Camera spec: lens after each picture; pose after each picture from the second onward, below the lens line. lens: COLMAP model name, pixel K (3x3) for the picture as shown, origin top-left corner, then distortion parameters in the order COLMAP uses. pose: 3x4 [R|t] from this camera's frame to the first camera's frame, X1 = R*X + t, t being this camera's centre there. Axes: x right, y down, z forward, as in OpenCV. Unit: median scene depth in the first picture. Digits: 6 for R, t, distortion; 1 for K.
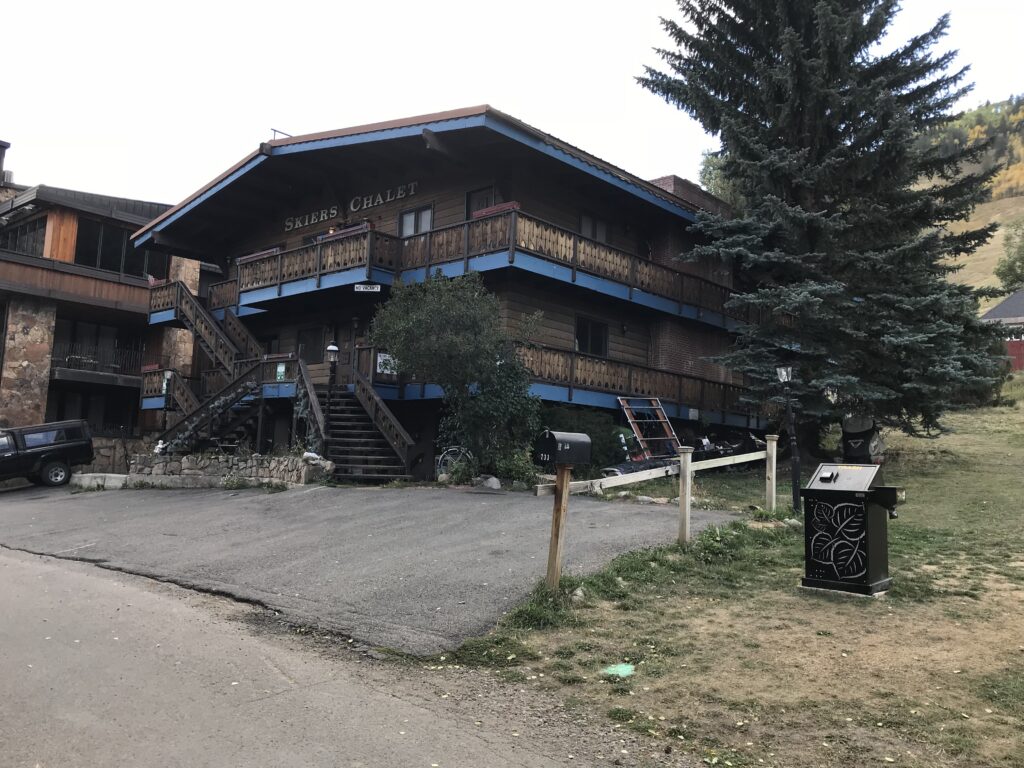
lens RADIAL K [[841.6, 0, 512.0], [0, 841.6, 384.0], [0, 0, 1]] dist [0.008051, 0.004160]
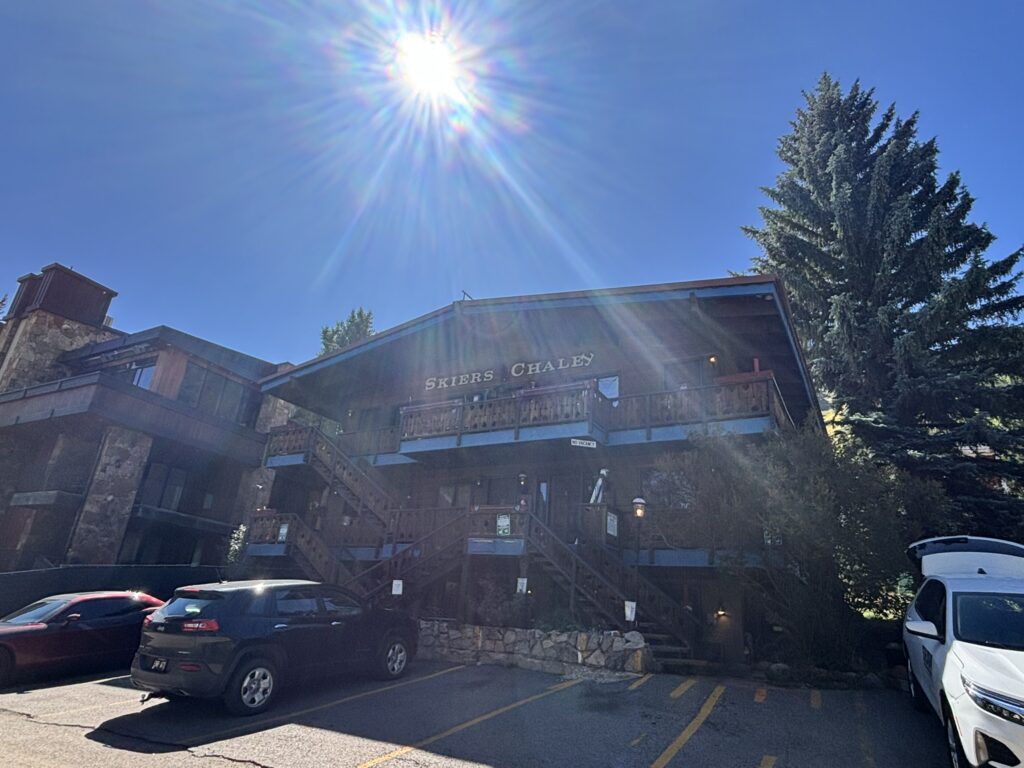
lens RADIAL K [[602.2, 0, 512.0], [0, 602.2, 384.0], [0, 0, 1]] dist [-0.000995, -0.000272]
pose [[0.979315, 0.113598, 0.167444, -0.320941], [-0.063587, 0.958387, -0.278301, 0.016195], [-0.192090, 0.261897, 0.945786, 0.288546]]
